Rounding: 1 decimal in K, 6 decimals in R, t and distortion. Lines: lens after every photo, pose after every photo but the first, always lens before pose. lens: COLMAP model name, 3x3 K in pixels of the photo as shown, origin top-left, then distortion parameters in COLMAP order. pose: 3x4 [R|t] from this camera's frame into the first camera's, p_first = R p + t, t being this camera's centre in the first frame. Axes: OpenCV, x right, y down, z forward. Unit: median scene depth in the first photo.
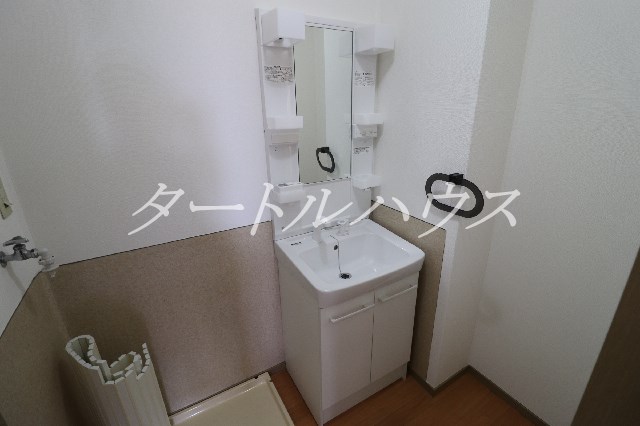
lens RADIAL K [[300.4, 0, 325.5], [0, 300.4, 212.8], [0, 0, 1]] dist [-0.016404, -0.003469]
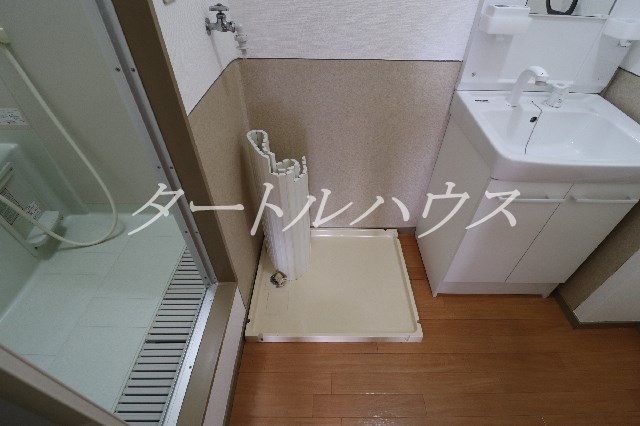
lens RADIAL K [[300.4, 0, 319.6], [0, 300.4, 214.2], [0, 0, 1]] dist [-0.016404, -0.003469]
pose [[0.849629, 0.364672, -0.380979, -0.072959], [-0.183871, 0.881902, 0.434098, 0.144580], [0.494290, -0.298771, 0.816342, 0.081993]]
